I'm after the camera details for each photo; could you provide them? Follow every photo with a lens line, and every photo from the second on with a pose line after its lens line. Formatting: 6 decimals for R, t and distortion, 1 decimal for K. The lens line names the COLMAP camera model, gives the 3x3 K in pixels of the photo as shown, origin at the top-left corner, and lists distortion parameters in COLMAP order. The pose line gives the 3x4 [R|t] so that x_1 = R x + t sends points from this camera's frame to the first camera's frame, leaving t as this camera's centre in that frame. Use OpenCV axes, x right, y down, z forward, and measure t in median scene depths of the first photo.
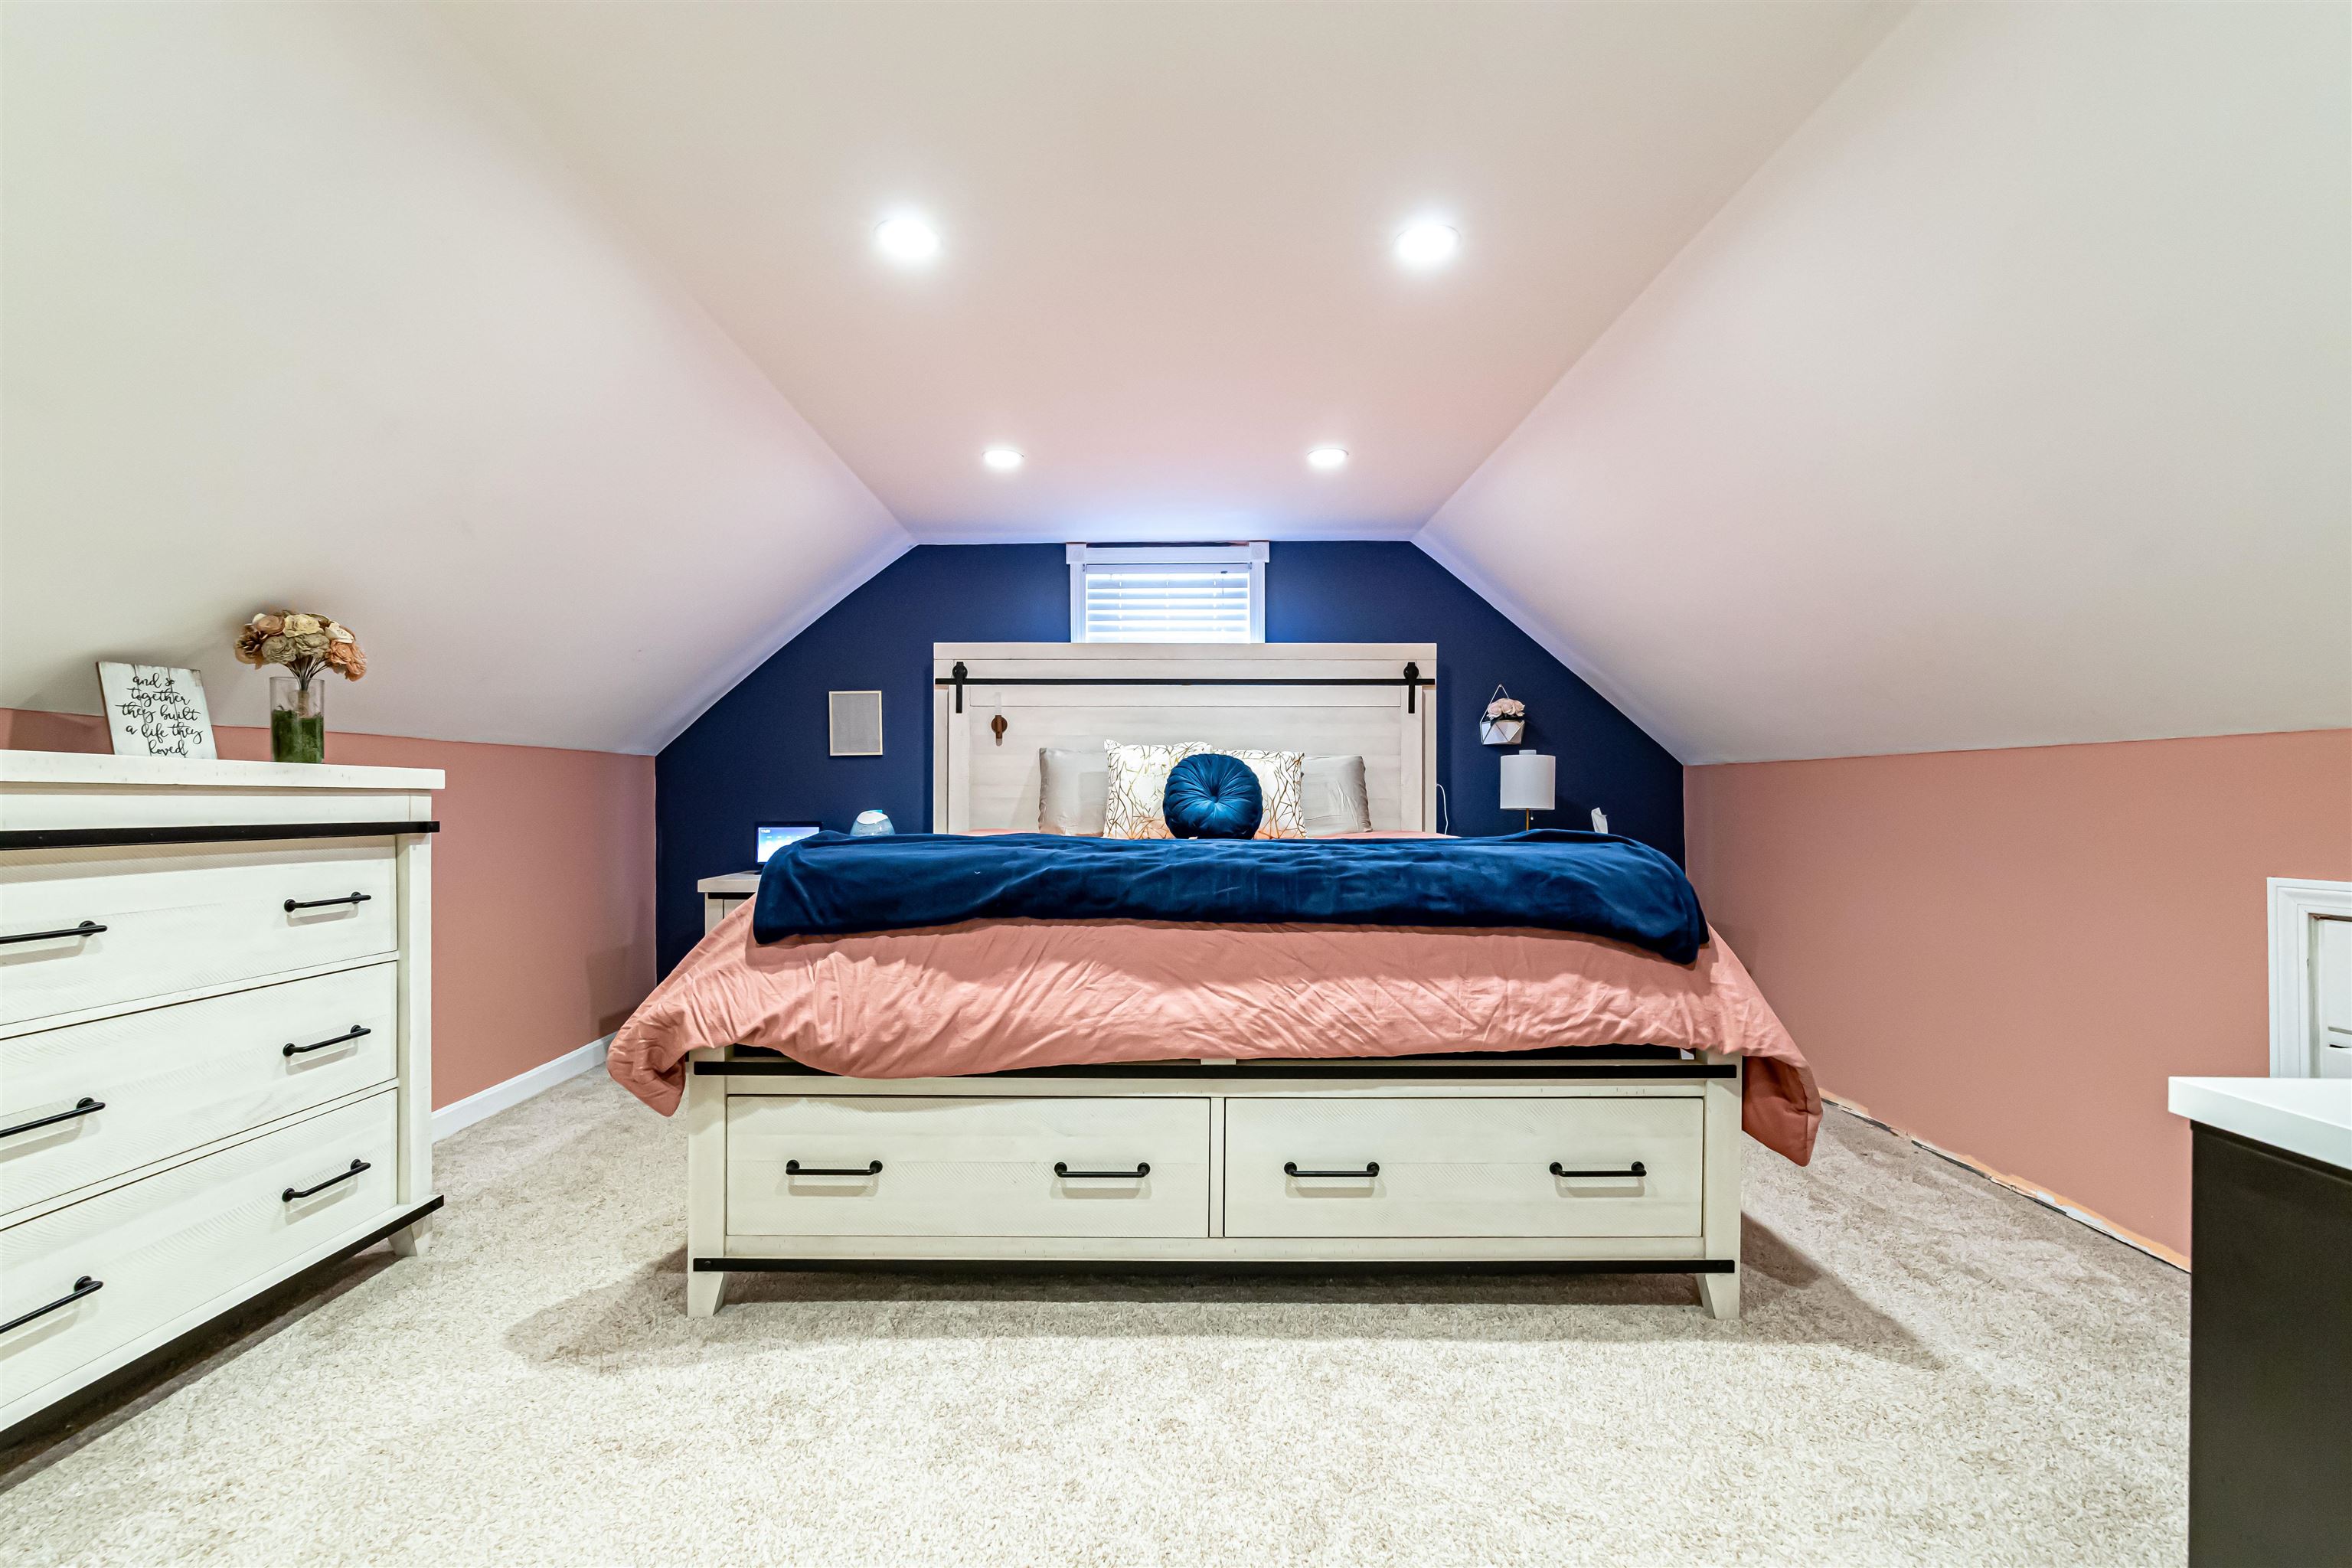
lens RADIAL K [[1038.0, 0, 1176.0], [0, 1038.0, 784.0], [0, 0, 1]] dist [-0.000445, -0.000182]
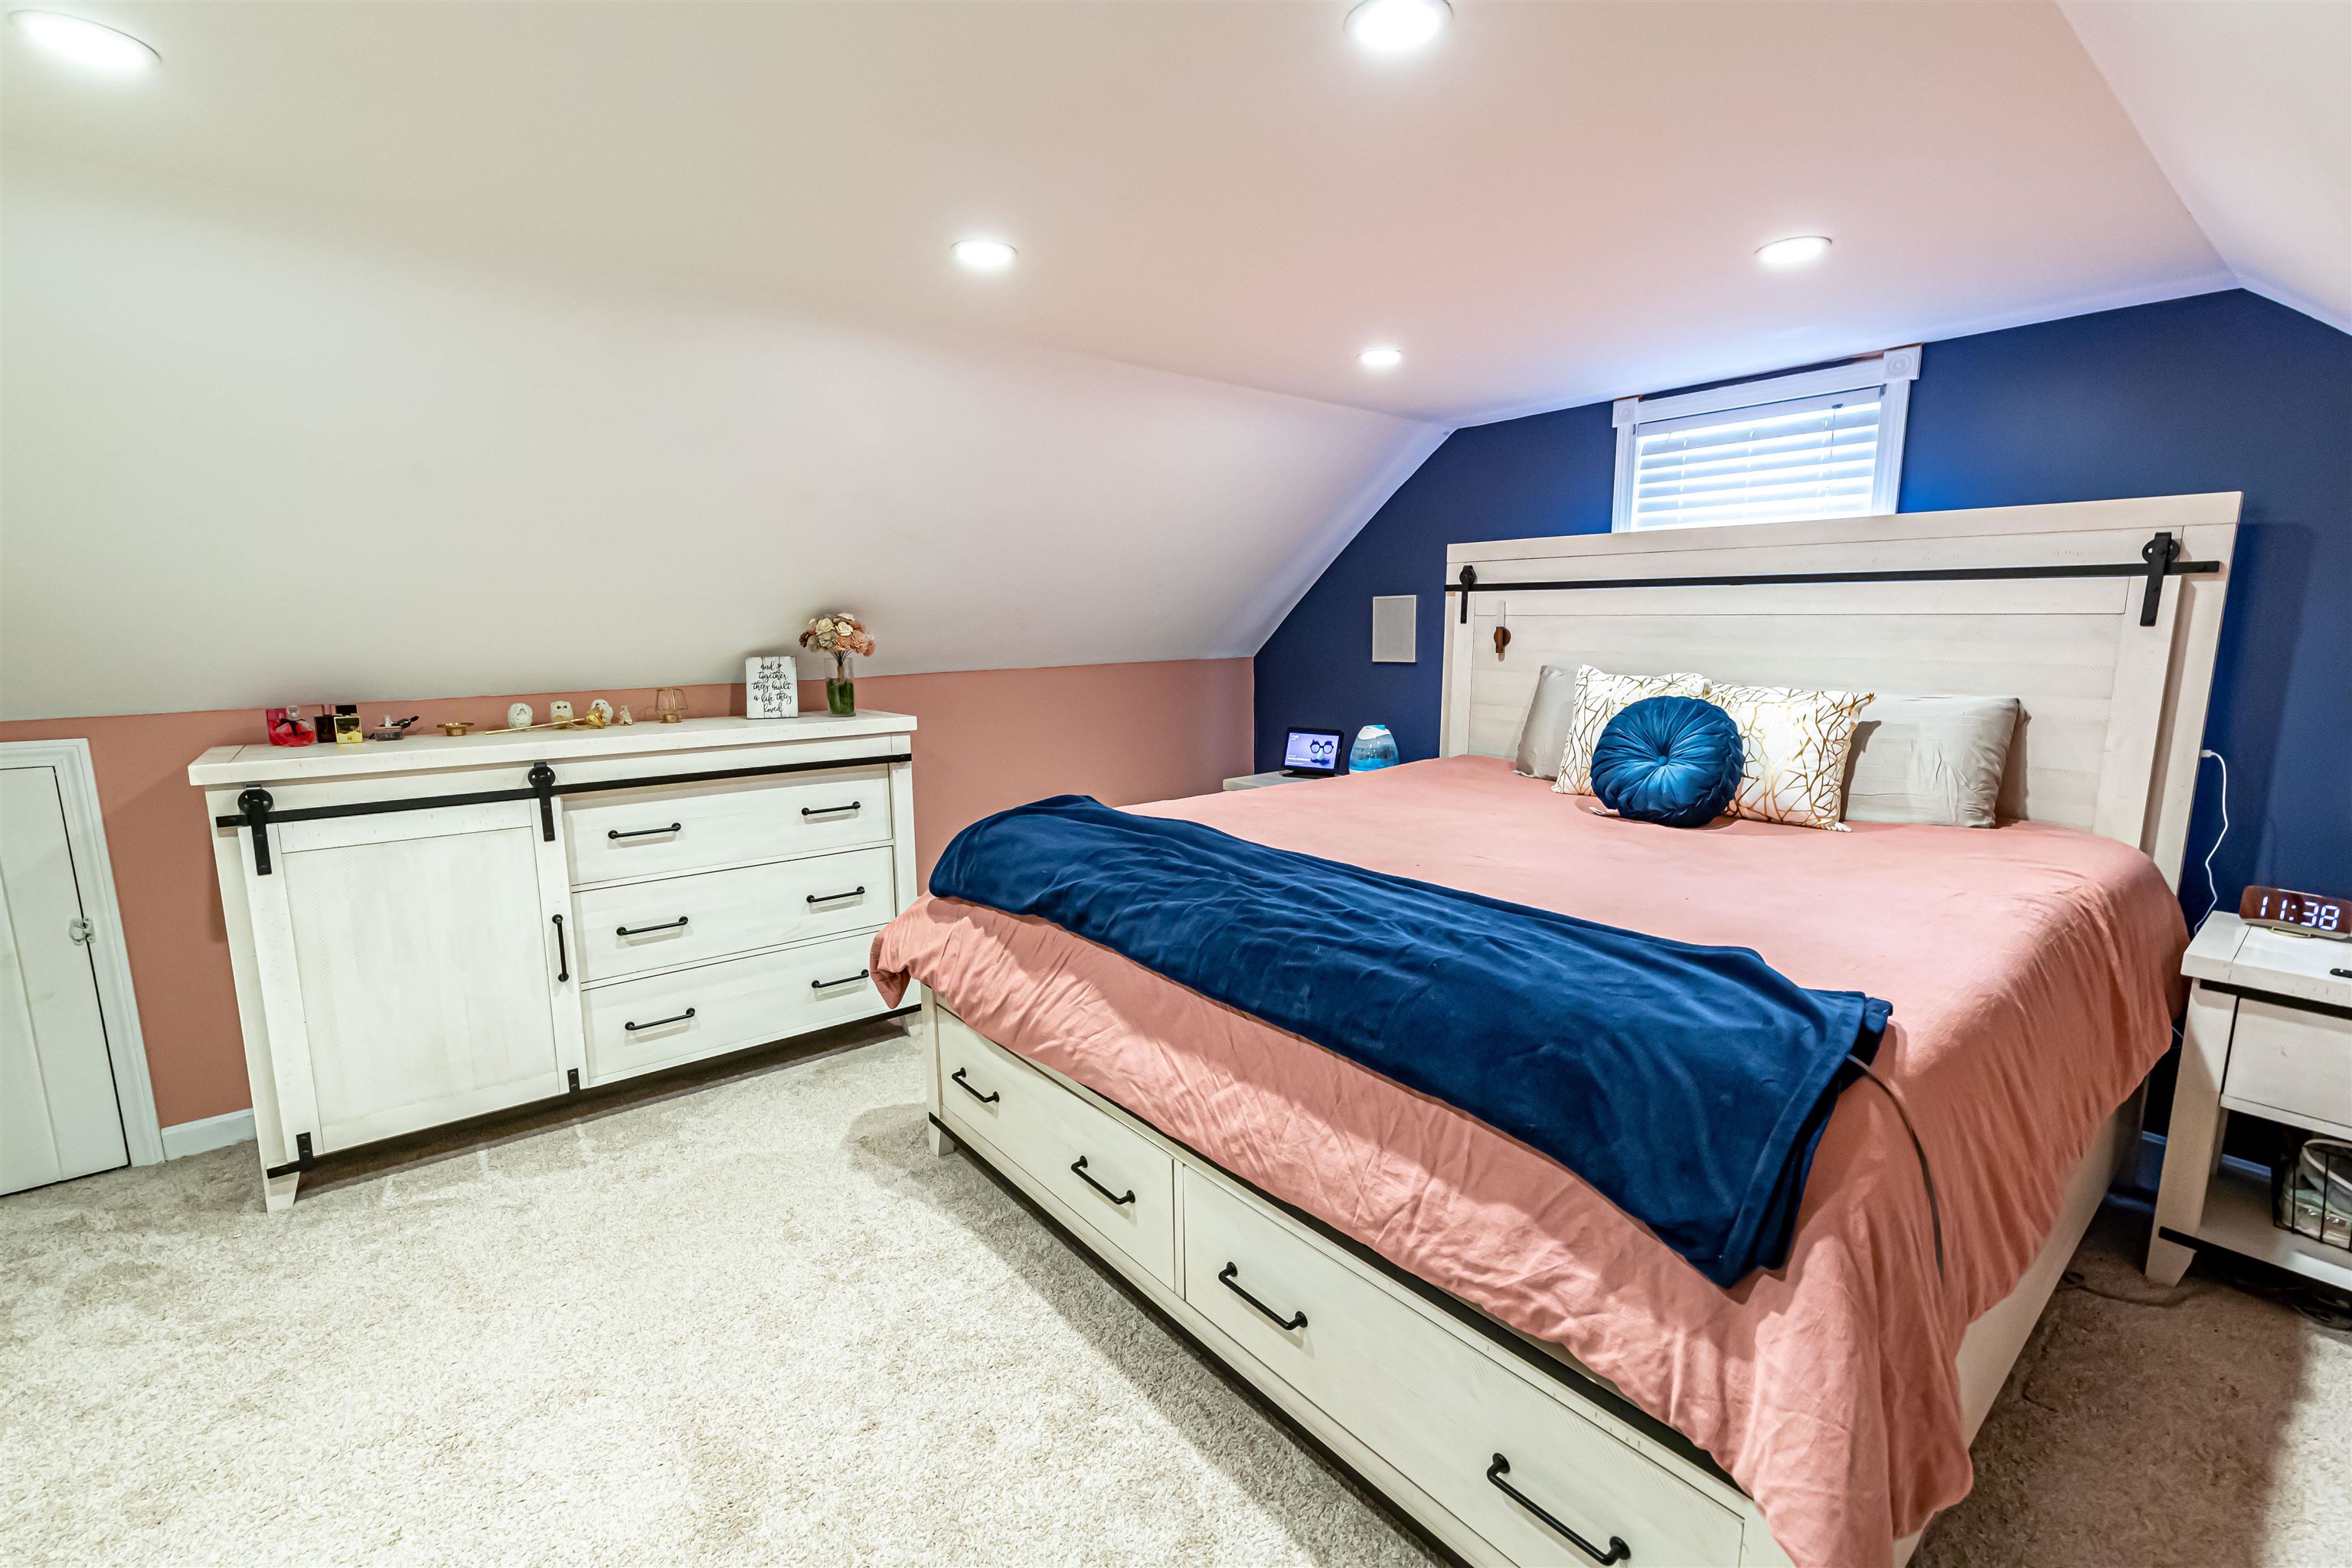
lens RADIAL K [[1009.2, 0, 1107.1], [0, 1009.2, 784.8], [0, 0, 1]] dist [0.002627, -0.000053]
pose [[0.615031, 0.118219, -0.779591, 0.640059], [0.019755, 0.986076, 0.165116, -0.171243], [0.788256, -0.116952, 0.604132, 0.431688]]
